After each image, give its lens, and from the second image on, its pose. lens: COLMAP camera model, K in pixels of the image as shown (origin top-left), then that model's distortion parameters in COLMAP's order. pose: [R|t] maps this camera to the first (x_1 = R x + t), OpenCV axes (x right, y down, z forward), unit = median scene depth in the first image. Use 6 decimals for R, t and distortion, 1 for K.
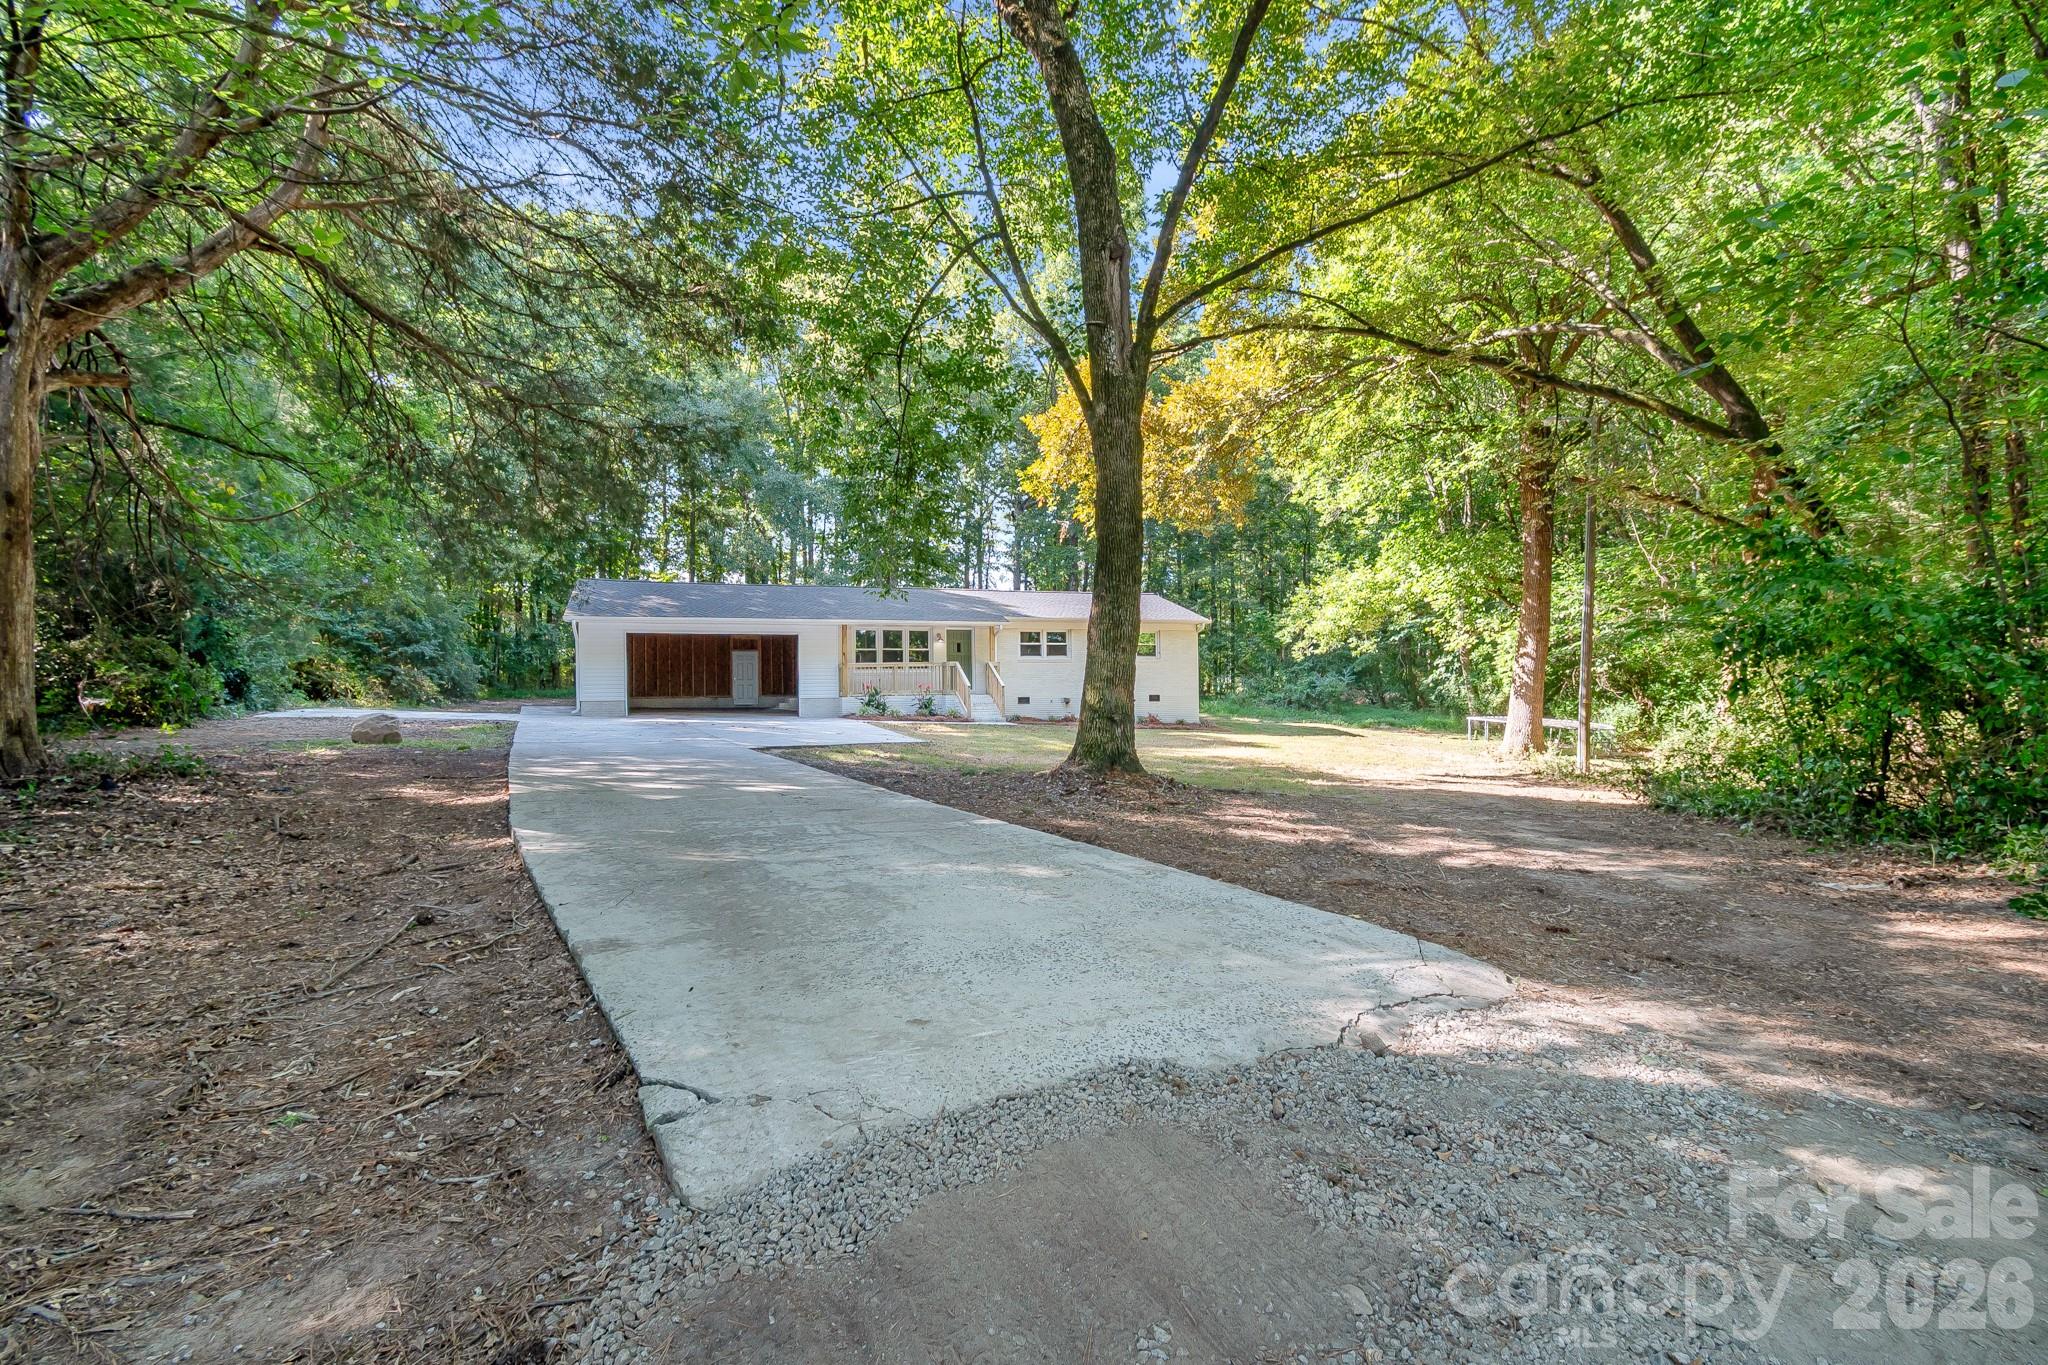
lens RADIAL K [[917.5, 0, 1022.8], [0, 917.5, 653.2], [0, 0, 1]] dist [0.003325, -0.000004]
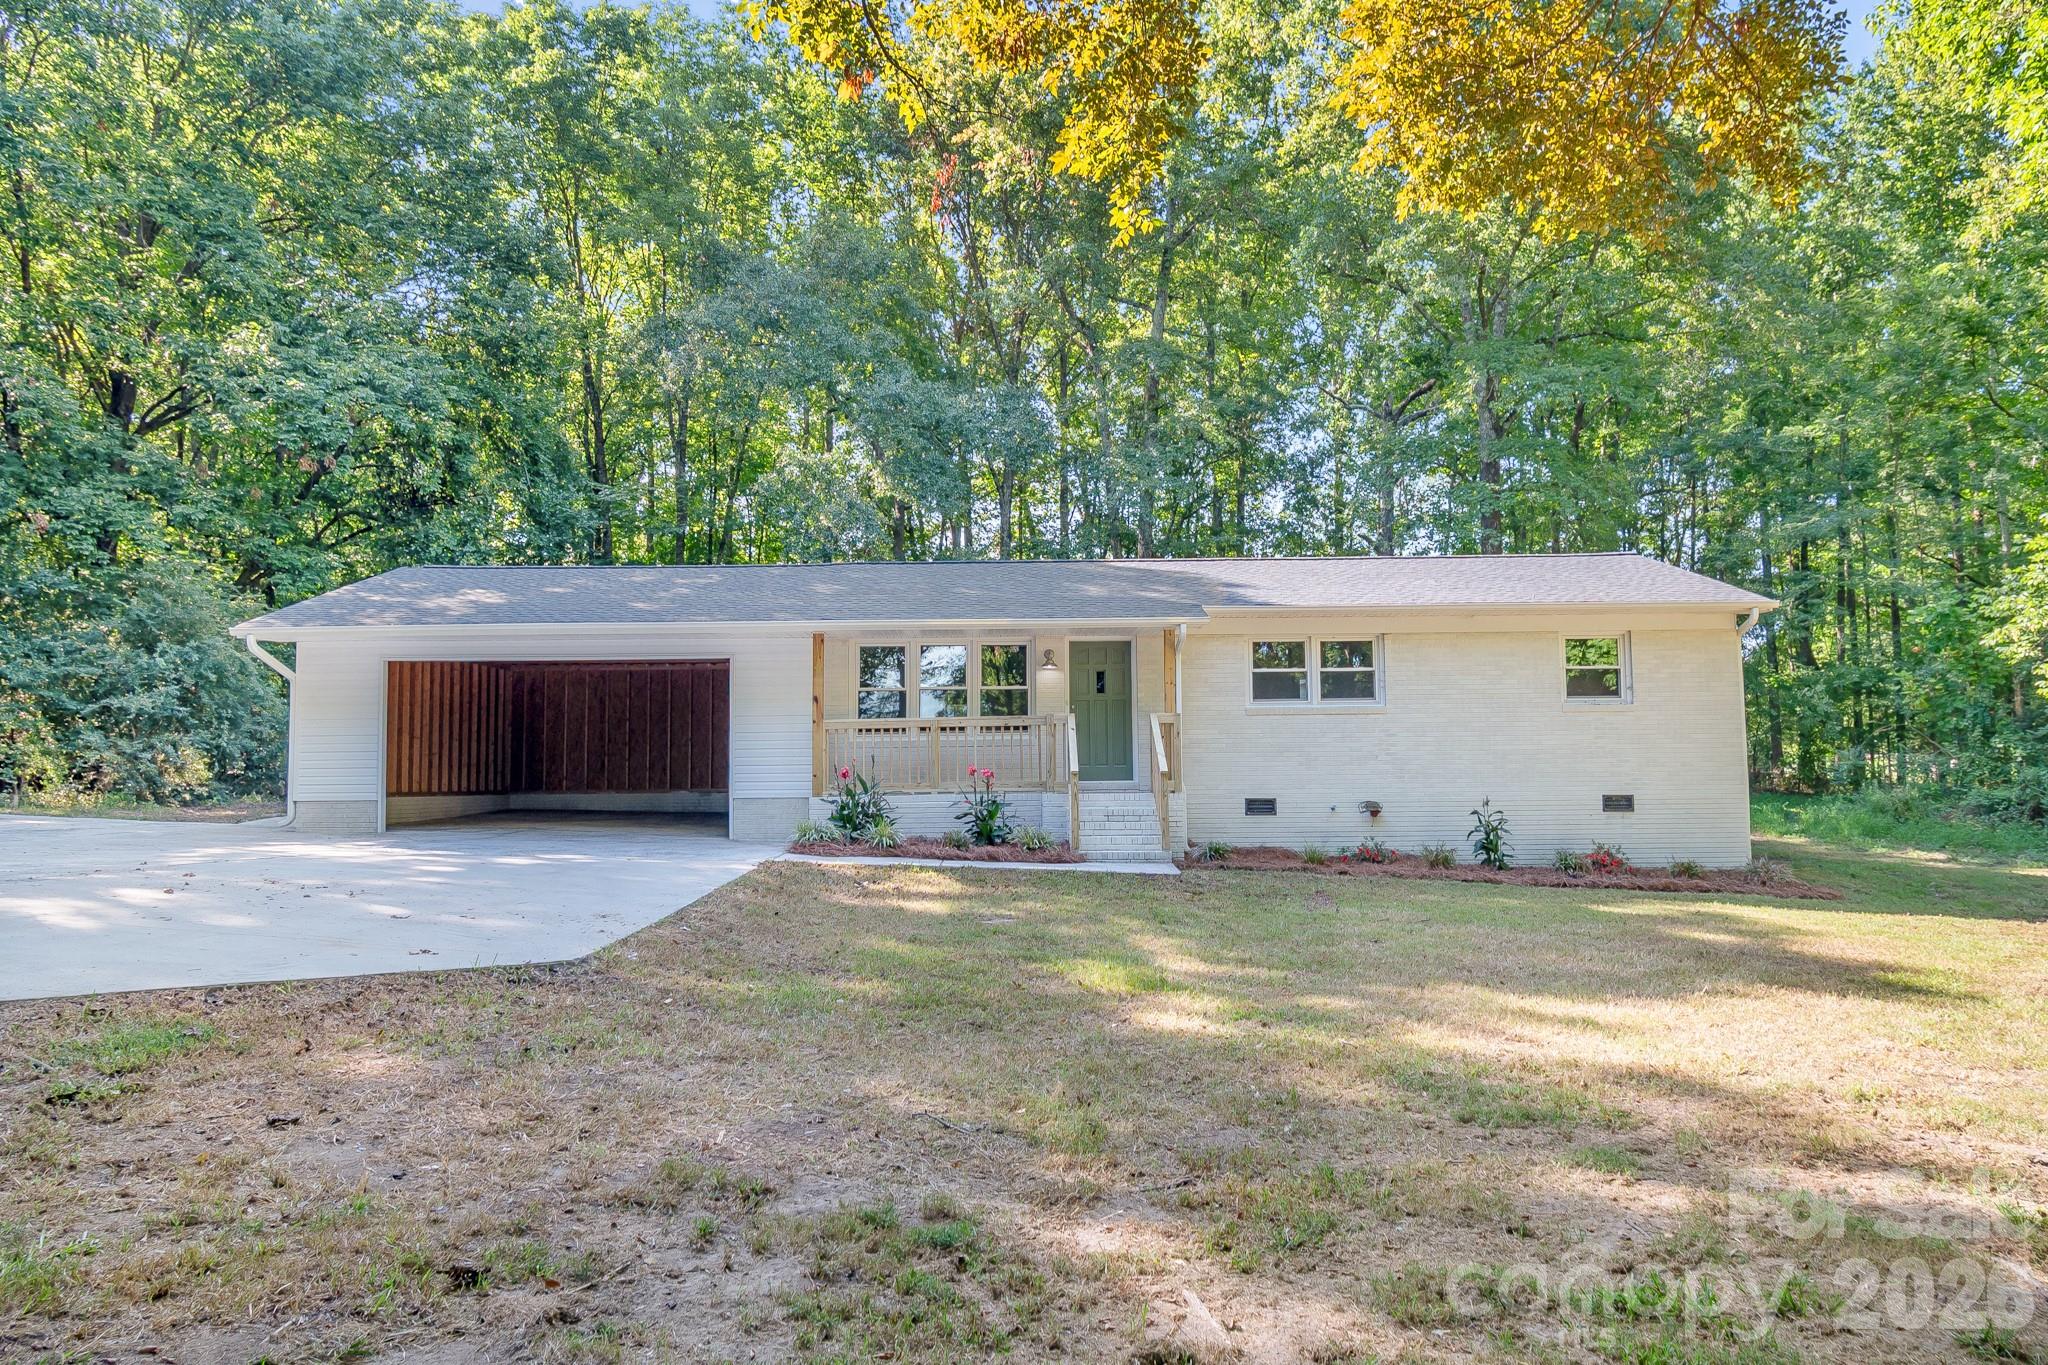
lens RADIAL K [[1388.1, 0, 1024.0], [0, 1388.1, 682.5], [0, 0, 1]] dist [0.004722, 0.001850]
pose [[0.940308, -0.021001, -0.339676, 0.114650], [0.012107, 0.999527, -0.028282, 0.011650], [0.340110, 0.022482, 0.940117, 0.380128]]
